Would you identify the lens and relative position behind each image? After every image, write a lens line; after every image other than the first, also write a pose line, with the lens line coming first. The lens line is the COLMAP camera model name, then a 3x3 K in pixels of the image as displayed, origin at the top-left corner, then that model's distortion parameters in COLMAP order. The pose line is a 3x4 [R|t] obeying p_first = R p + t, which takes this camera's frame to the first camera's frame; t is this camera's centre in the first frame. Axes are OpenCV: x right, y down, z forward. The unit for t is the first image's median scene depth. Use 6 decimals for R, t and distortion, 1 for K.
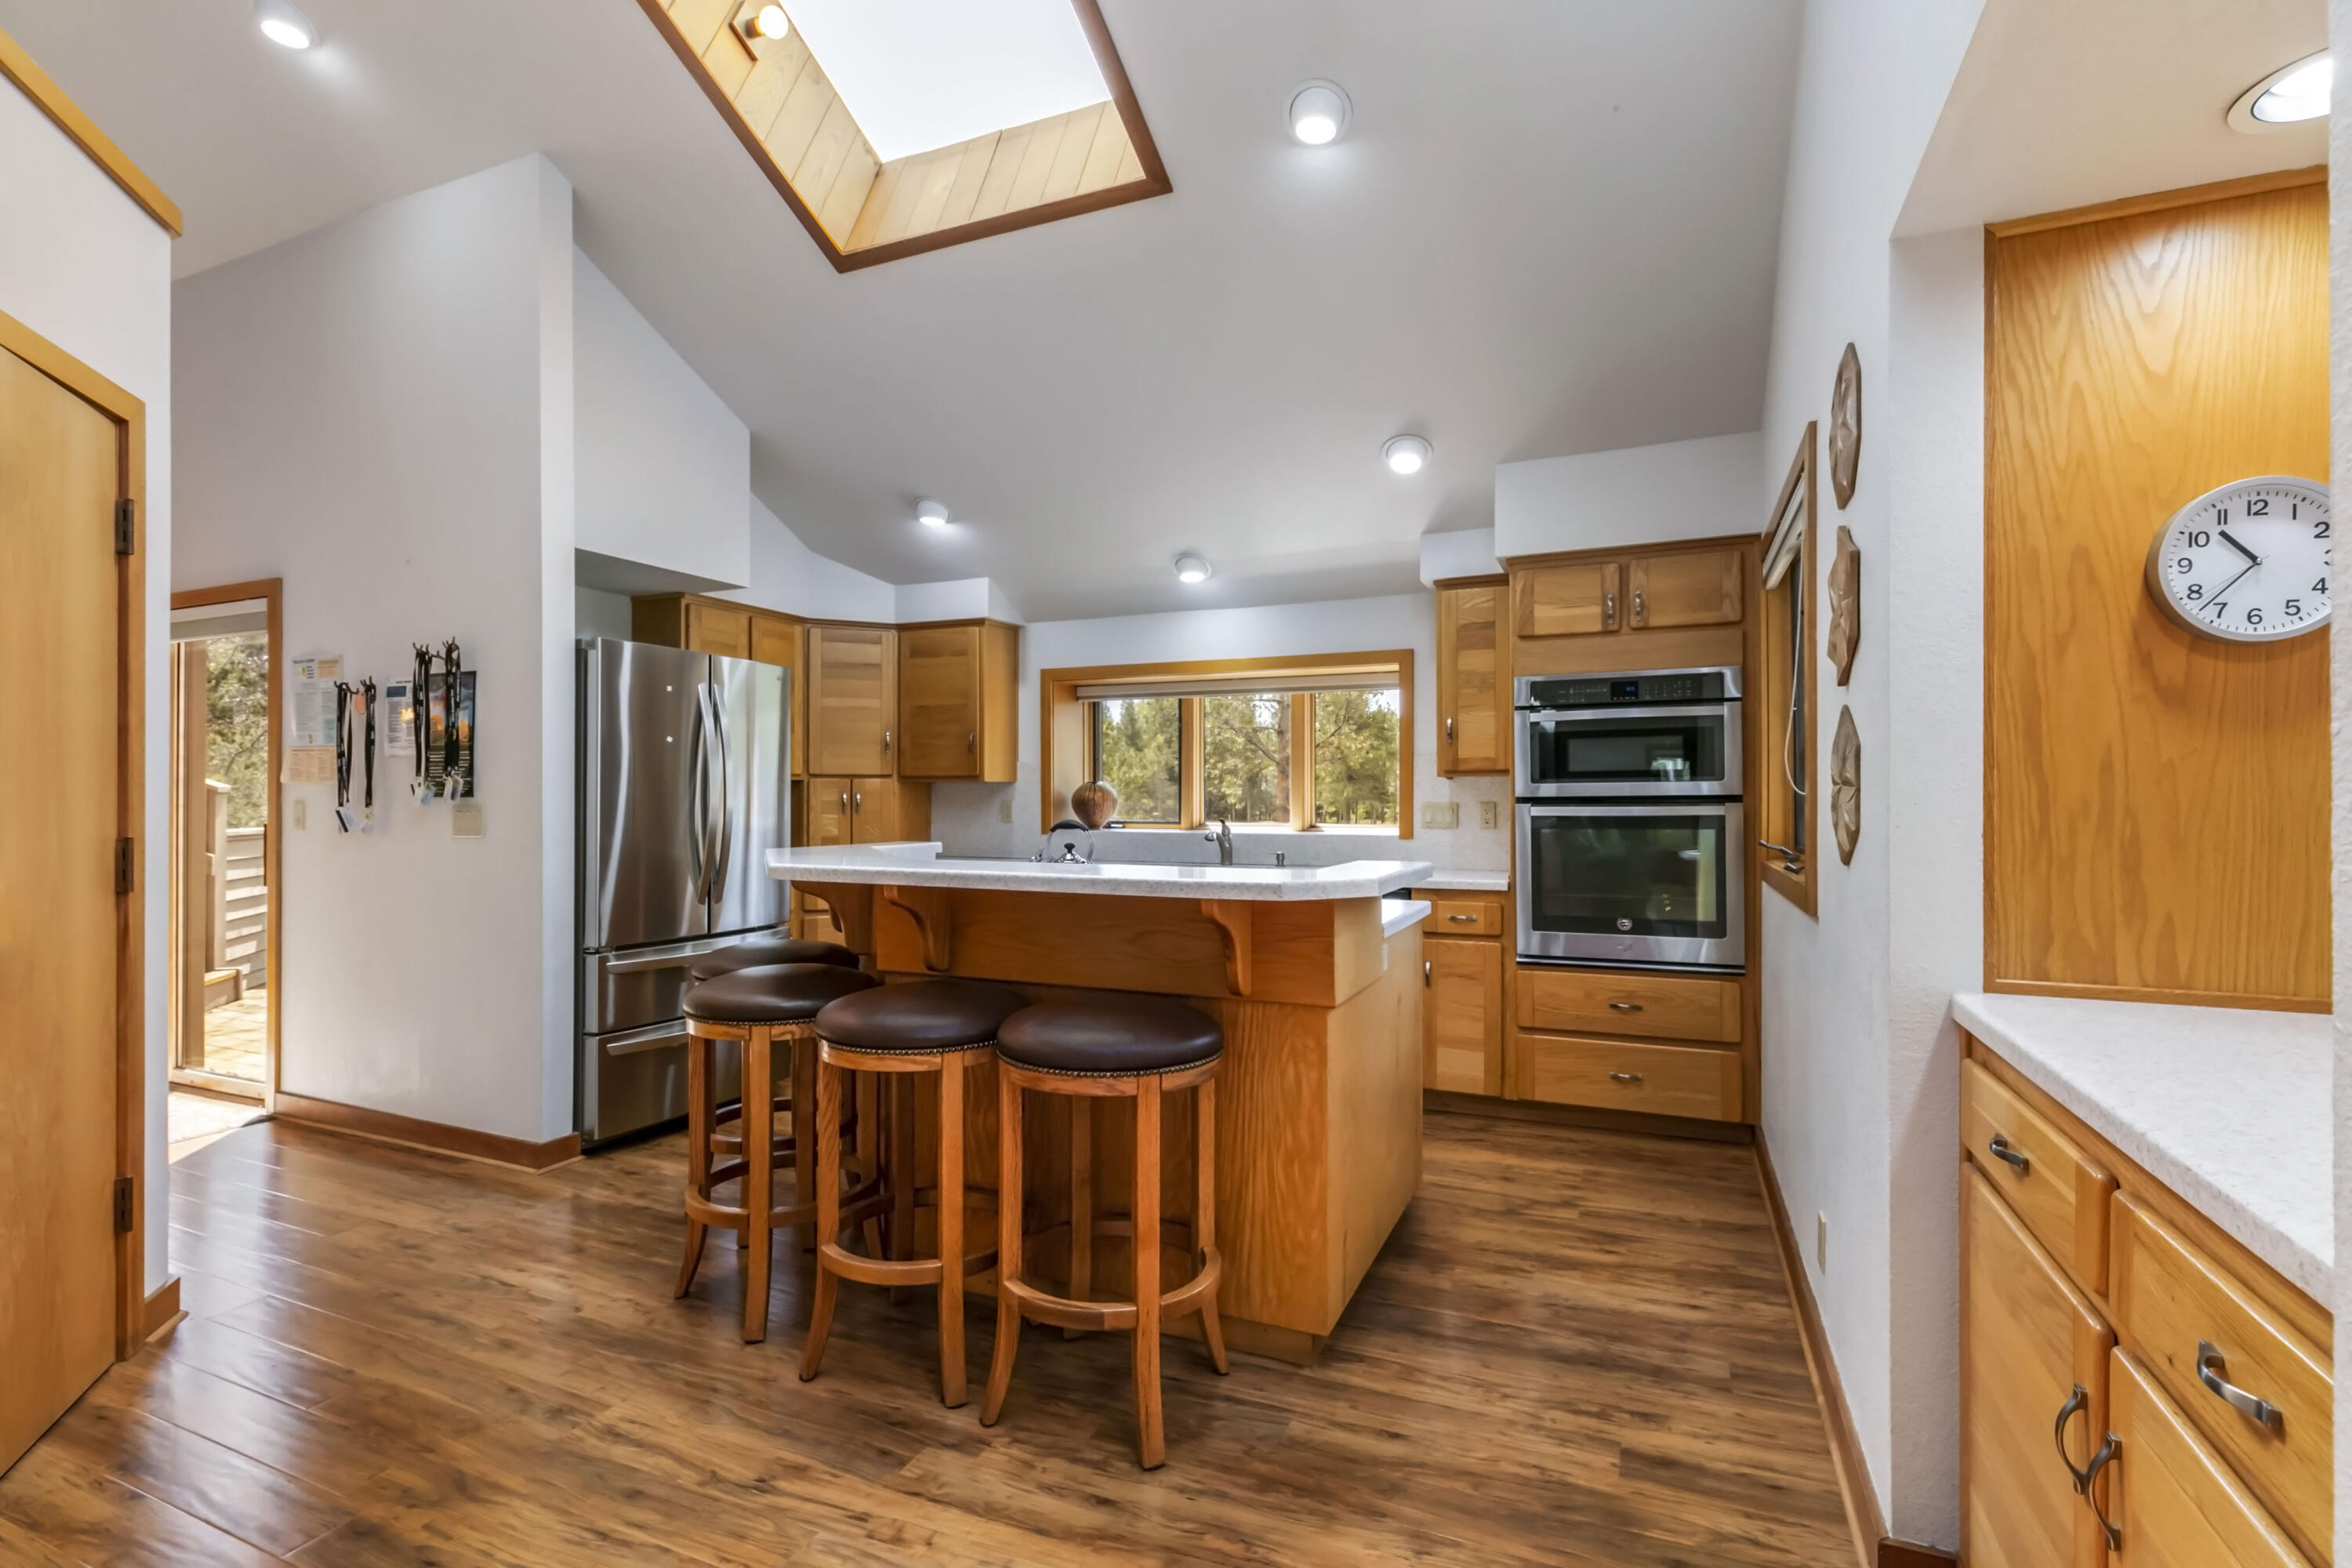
lens RADIAL K [[1082.6, 0, 1176.0], [0, 1082.6, 784.0], [0, 0, 1]] dist [-0.002348, 0.000021]
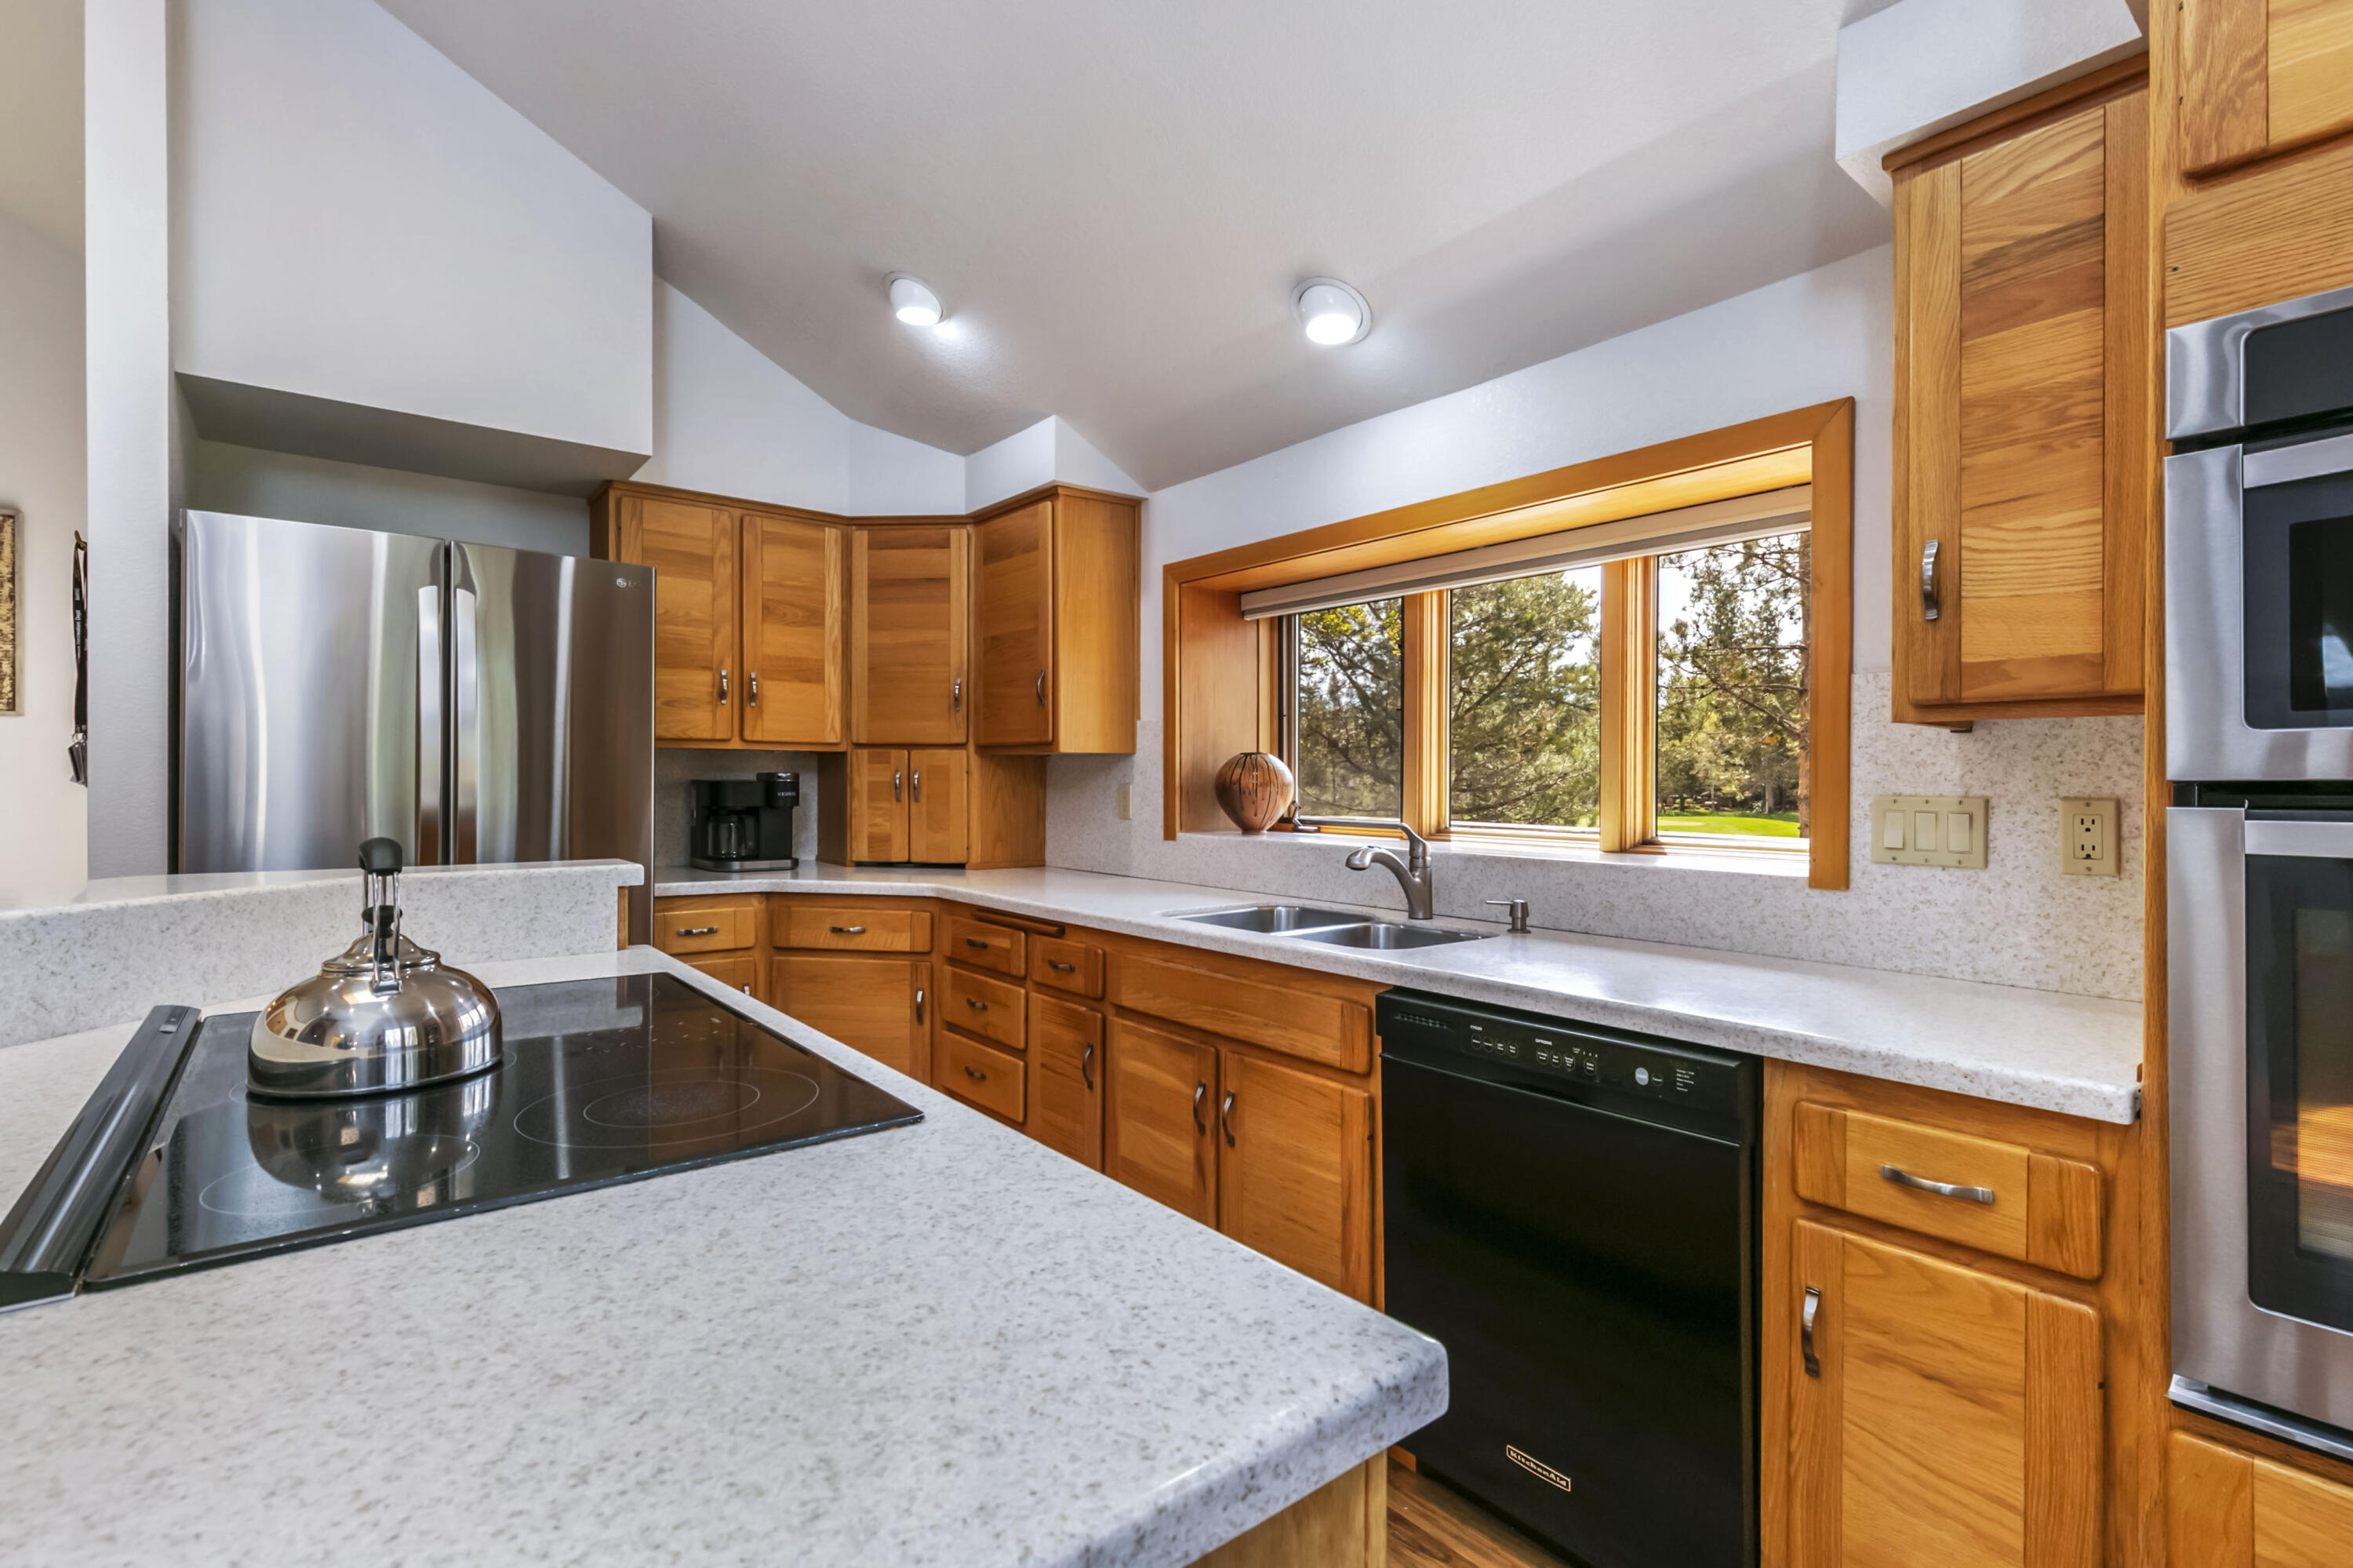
lens RADIAL K [[1083.1, 0, 1176.5], [0, 1083.1, 784.0], [0, 0, 1]] dist [-0.002348, 0.000021]
pose [[0.886096, 0.005374, -0.463470, 0.168608], [0.002221, 0.999872, 0.015840, 0.005915], [0.463496, -0.015065, 0.885971, 0.498688]]
